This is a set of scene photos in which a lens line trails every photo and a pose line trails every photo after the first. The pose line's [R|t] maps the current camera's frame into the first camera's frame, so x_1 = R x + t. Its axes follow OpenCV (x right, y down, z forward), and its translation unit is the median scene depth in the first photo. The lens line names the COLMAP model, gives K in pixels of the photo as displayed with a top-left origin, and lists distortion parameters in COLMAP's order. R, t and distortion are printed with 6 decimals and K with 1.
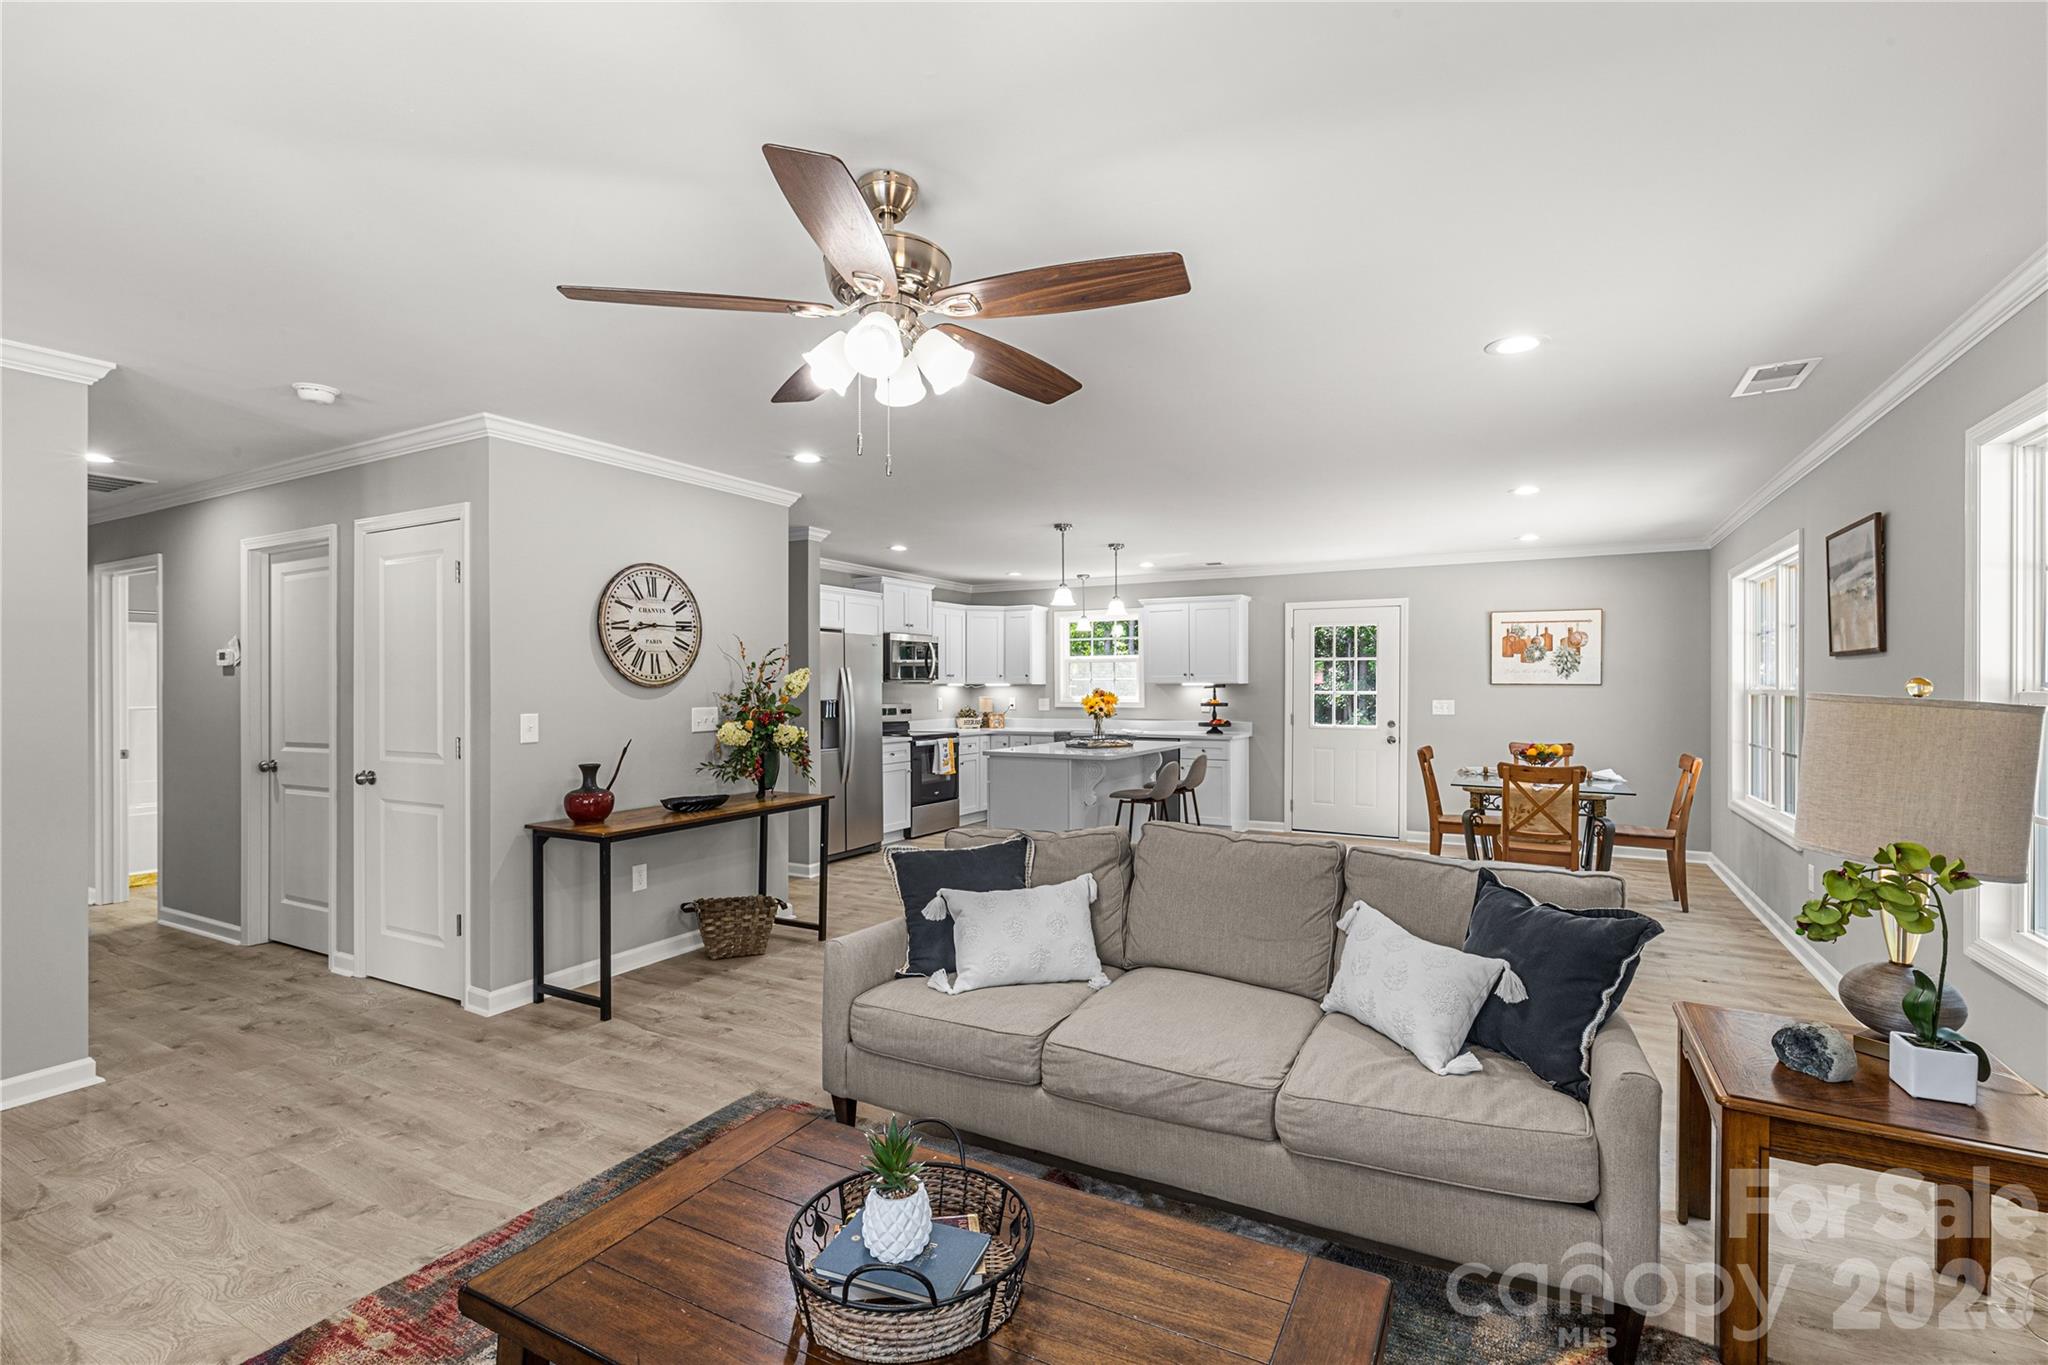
lens RADIAL K [[939.9, 0, 1014.2], [0, 939.9, 687.8], [0, 0, 1]] dist [0.004900, 0.000678]
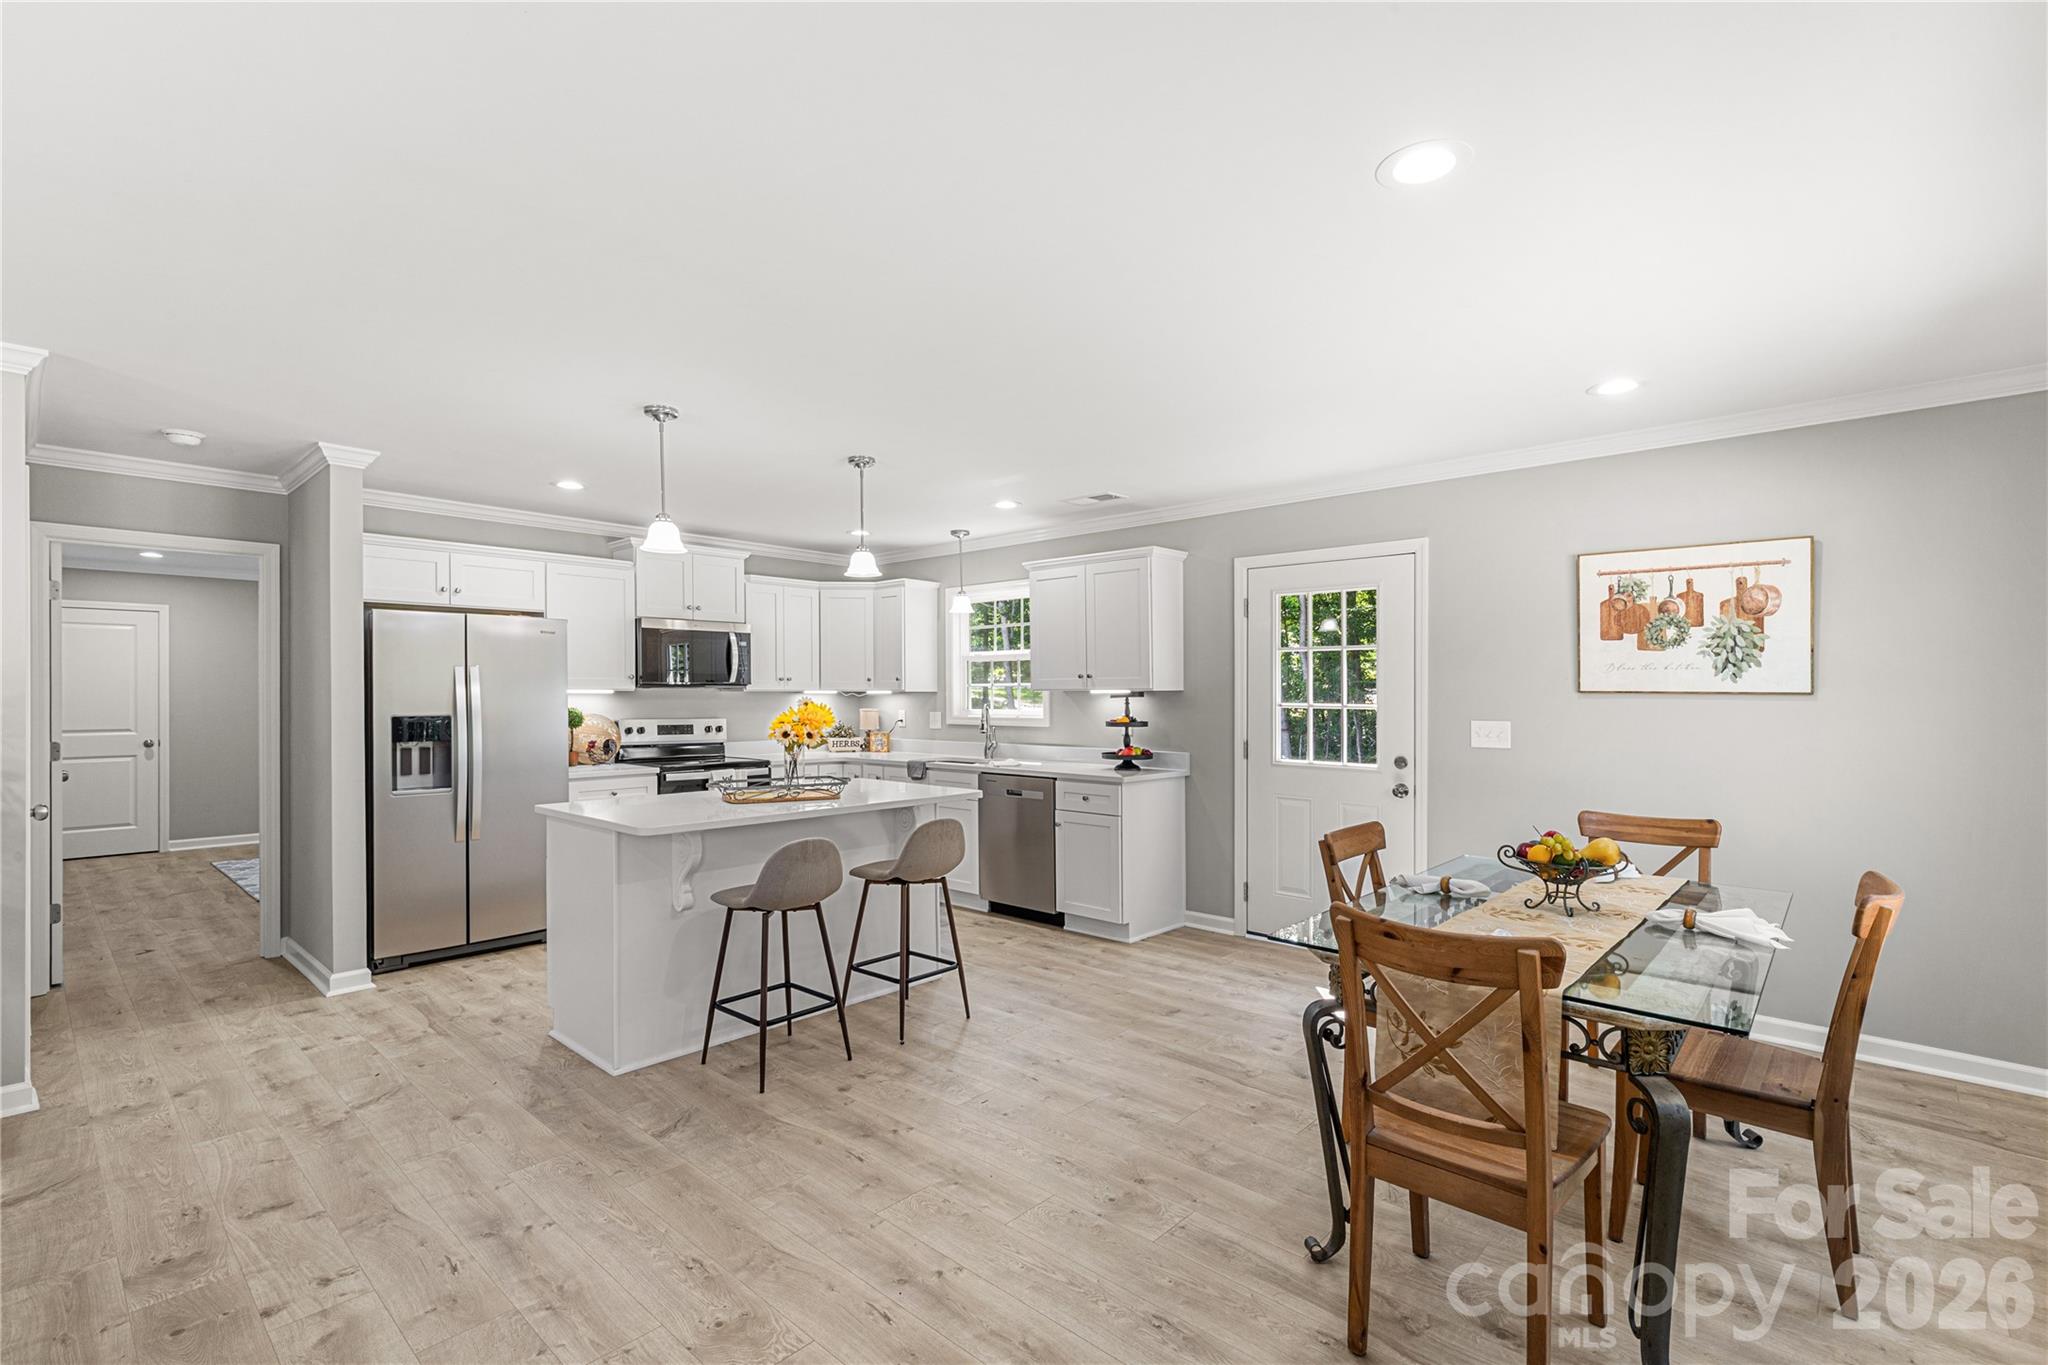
lens RADIAL K [[939.9, 0, 1021.1], [0, 939.9, 693.1], [0, 0, 1]] dist [0.004900, 0.000678]
pose [[0.971644, 0.001653, -0.236444, 0.309495], [-0.002130, 0.999996, -0.001765, -0.001749], [0.236440, 0.002219, 0.971644, 0.391451]]
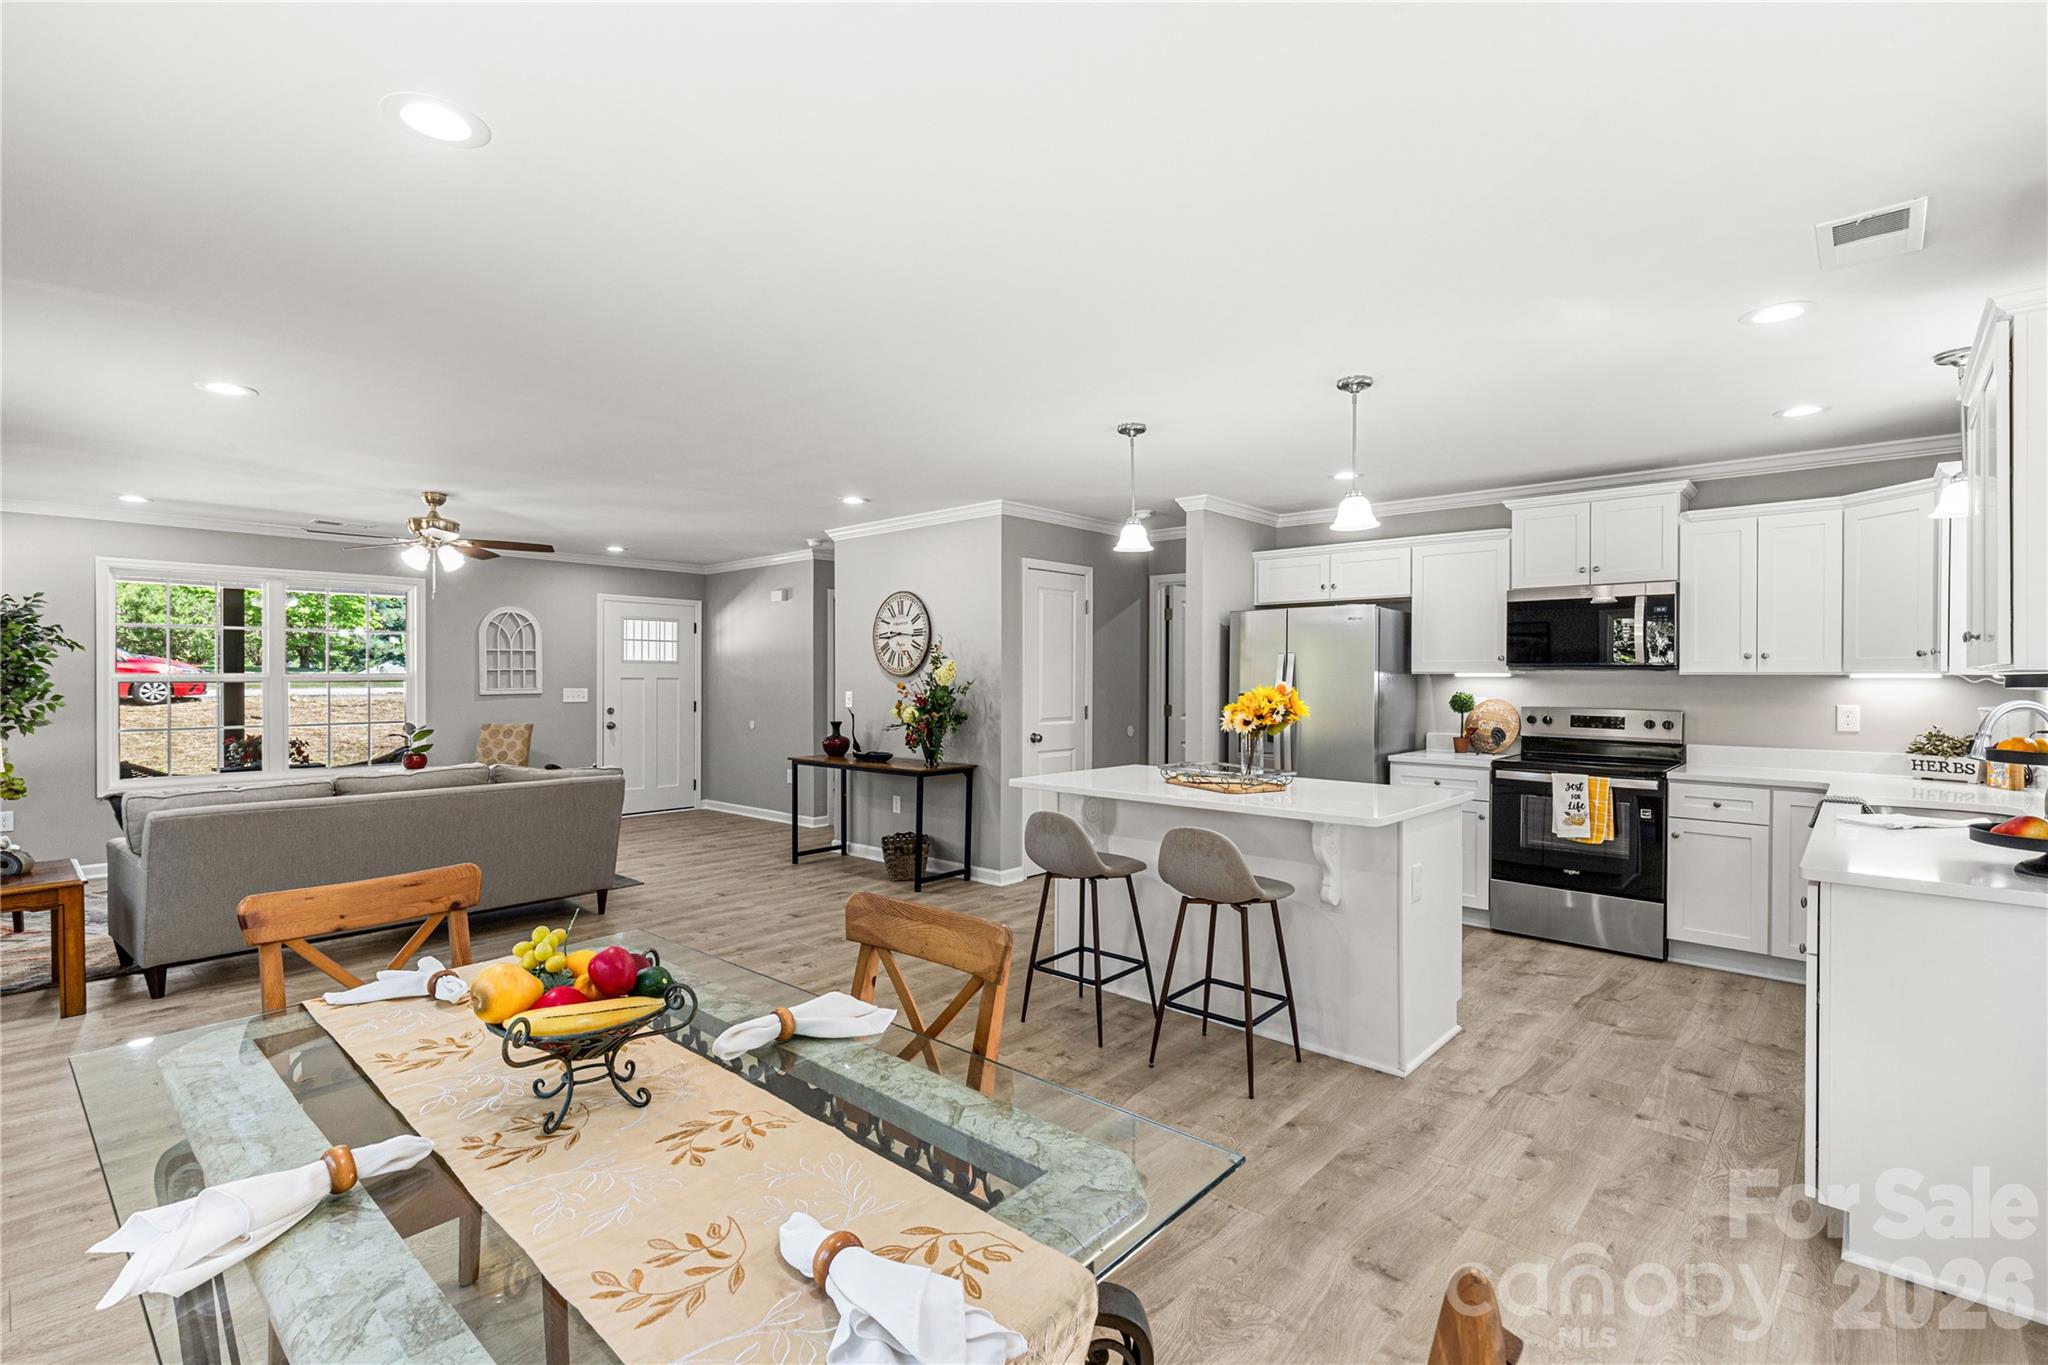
lens RADIAL K [[939.9, 0, 1014.7], [0, 939.9, 682.1], [0, 0, 1]] dist [0.004900, 0.000678]
pose [[-0.238822, 0.008564, -0.971026, 0.546616], [-0.003596, 0.999946, 0.009704, -0.003691], [0.971057, 0.005809, -0.238778, 0.842003]]
